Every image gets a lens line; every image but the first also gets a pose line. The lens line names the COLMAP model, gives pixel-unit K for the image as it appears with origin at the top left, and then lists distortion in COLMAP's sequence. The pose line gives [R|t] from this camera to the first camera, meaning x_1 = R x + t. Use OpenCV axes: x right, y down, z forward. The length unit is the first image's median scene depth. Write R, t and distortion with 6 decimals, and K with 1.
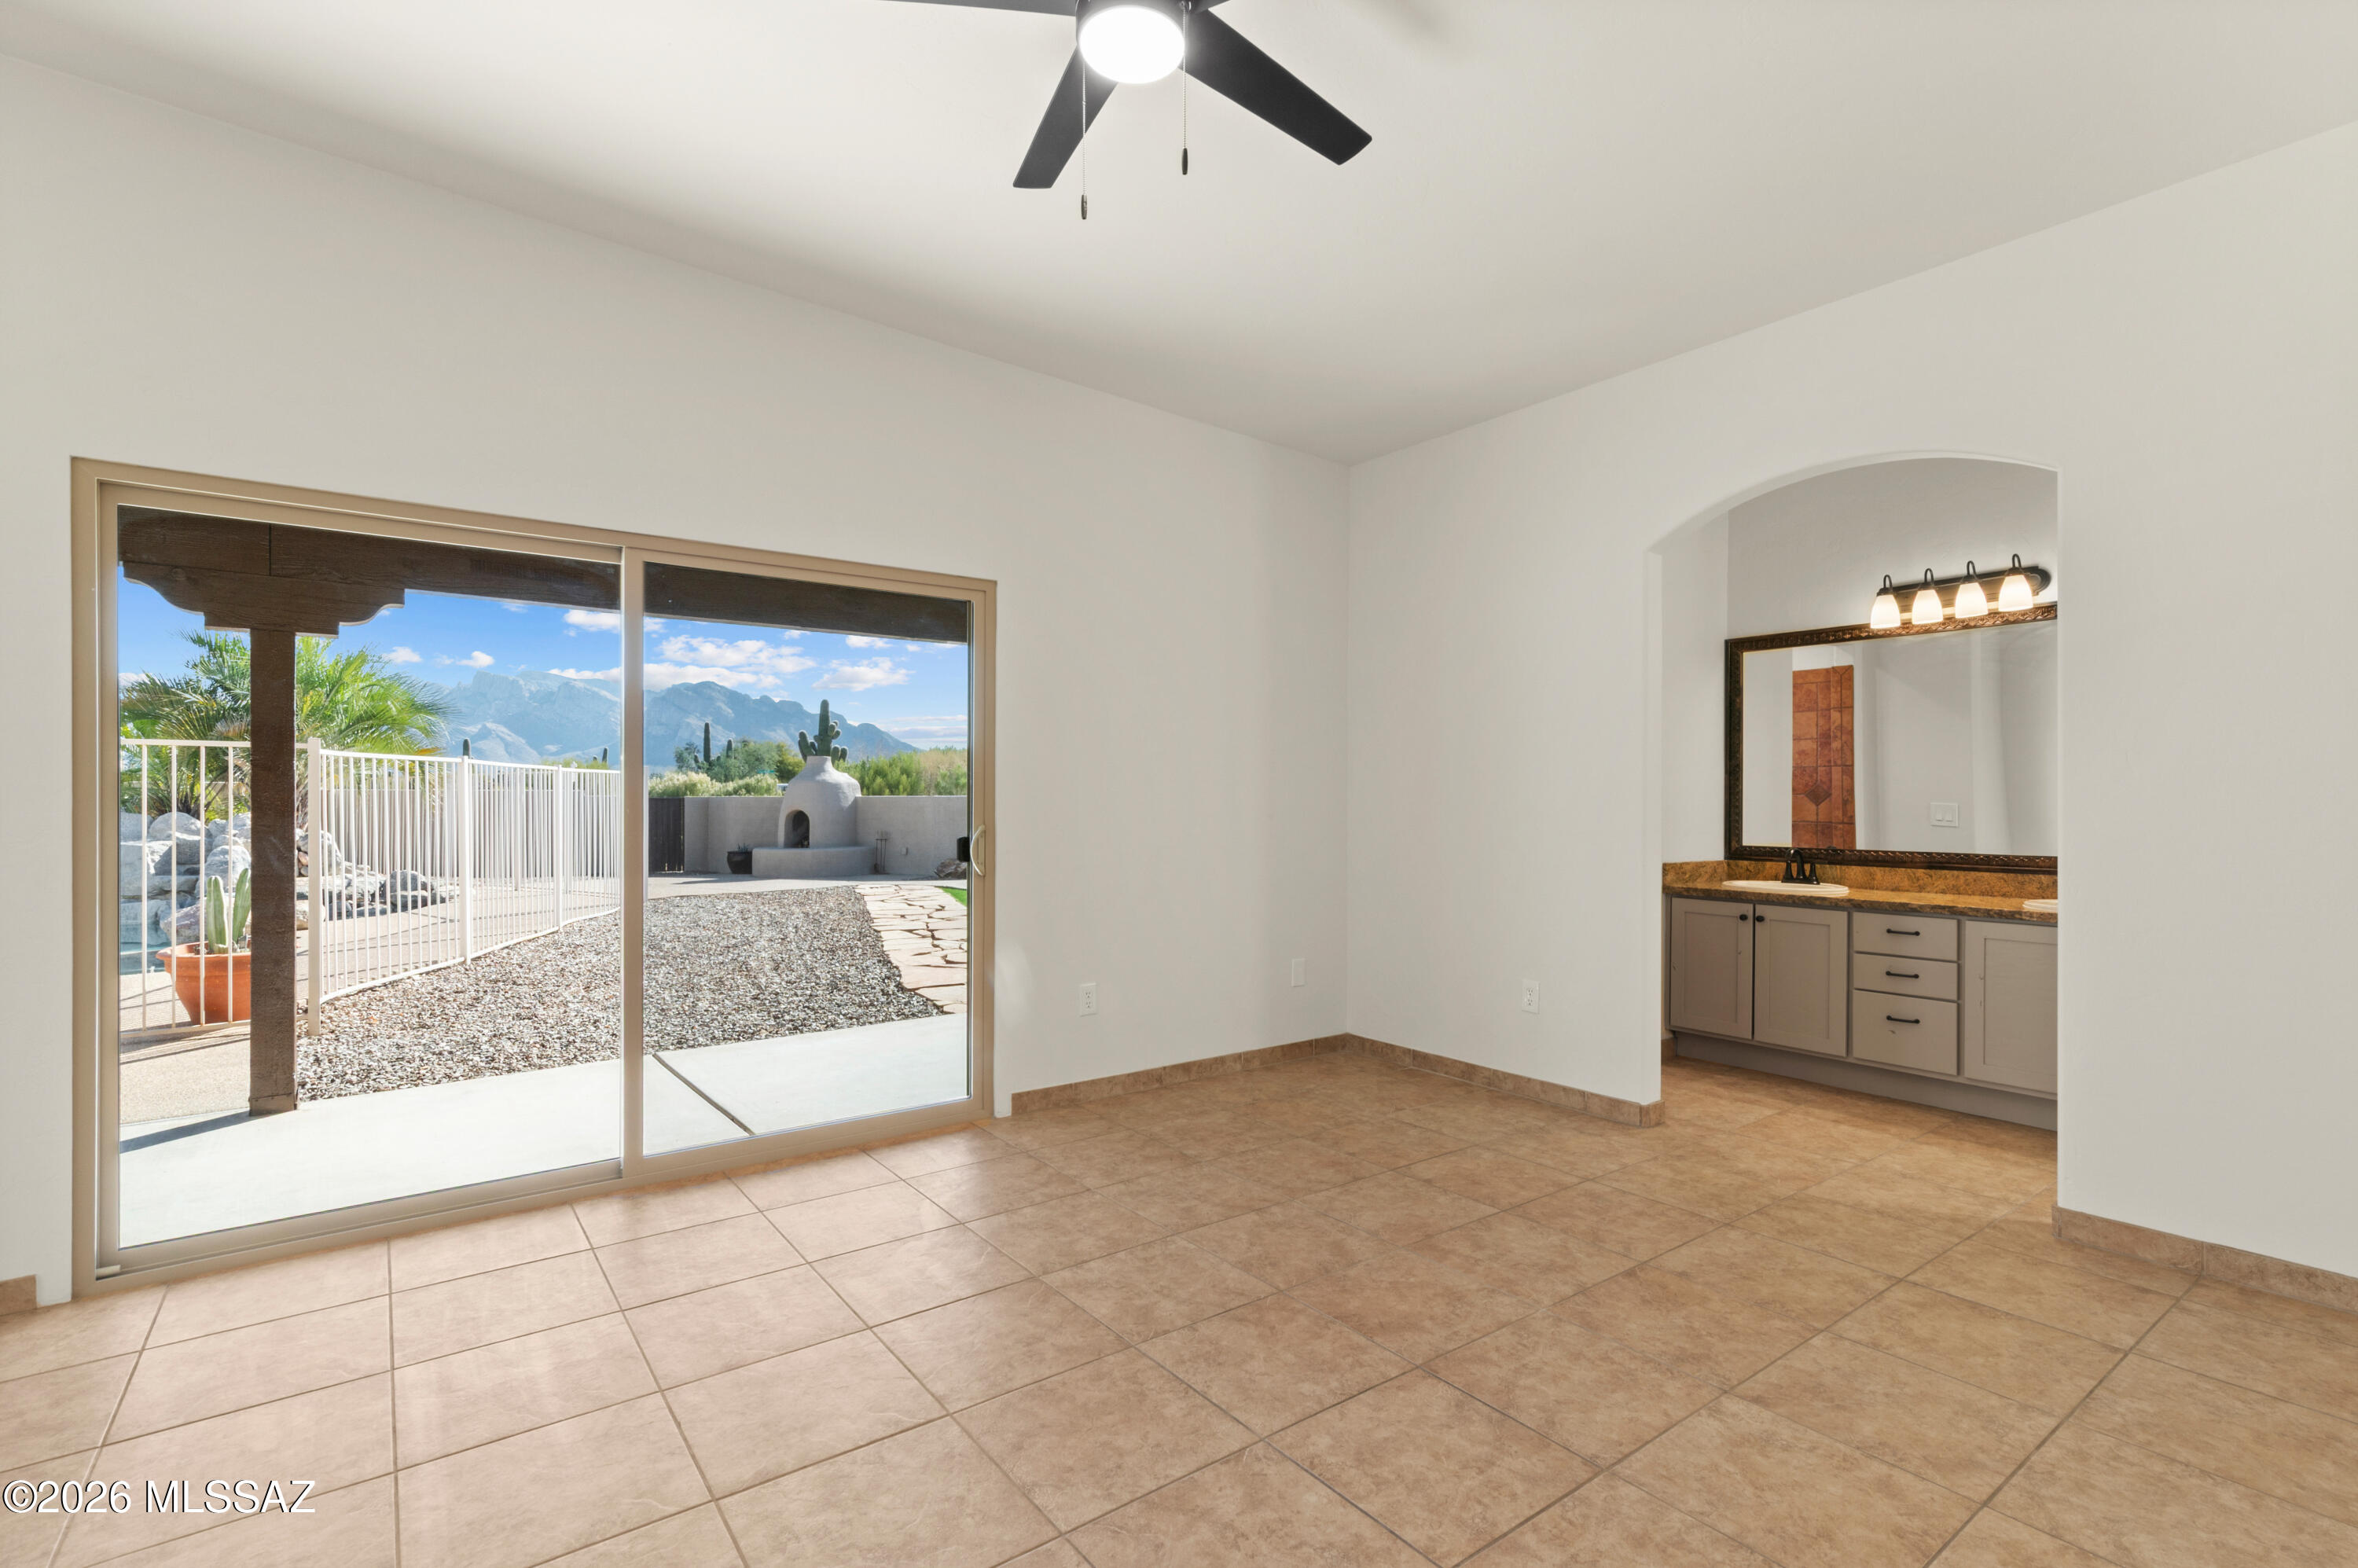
lens RADIAL K [[1089.6, 0, 1200.4], [0, 1089.6, 792.6], [0, 0, 1]] dist [0.012461, -0.000120]
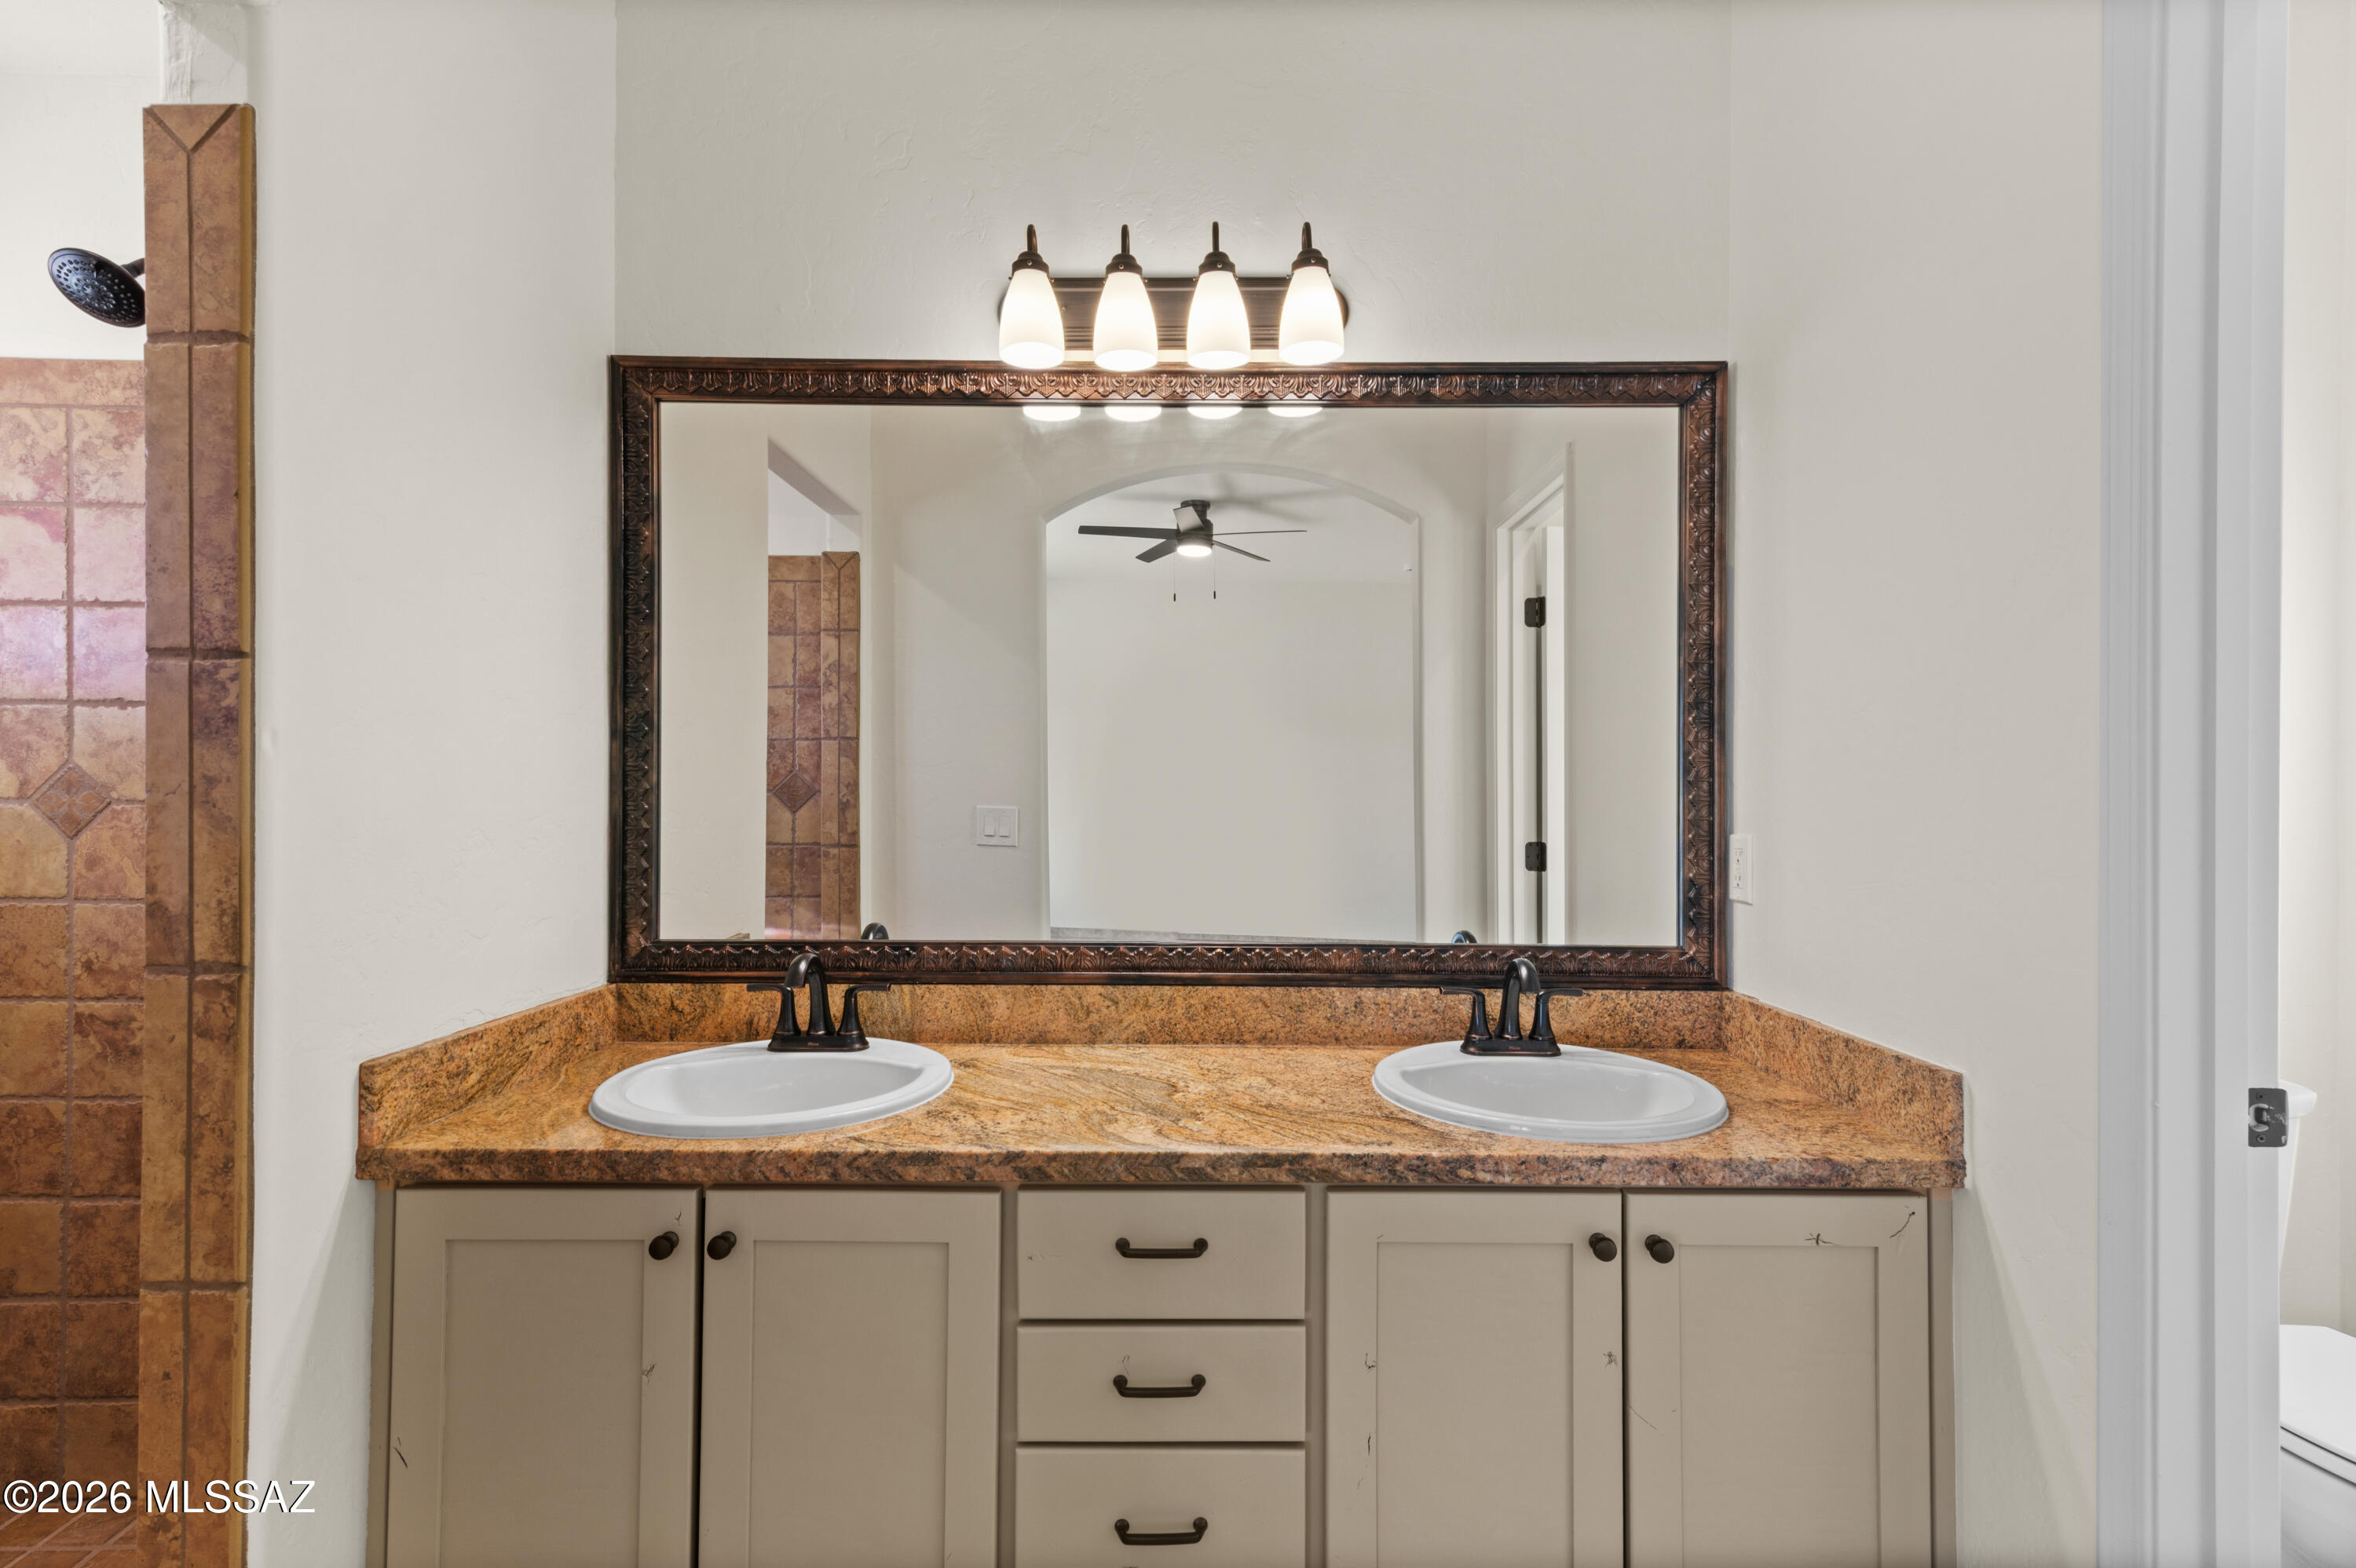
lens RADIAL K [[1088.6, 0, 1199.4], [0, 1088.6, 792.6], [0, 0, 1]] dist [0.012461, -0.000120]
pose [[0.598835, -0.002291, 0.800869, 0.321645], [-0.008541, 0.999921, 0.009248, -0.005683], [-0.800827, -0.012378, 0.598768, 0.655828]]
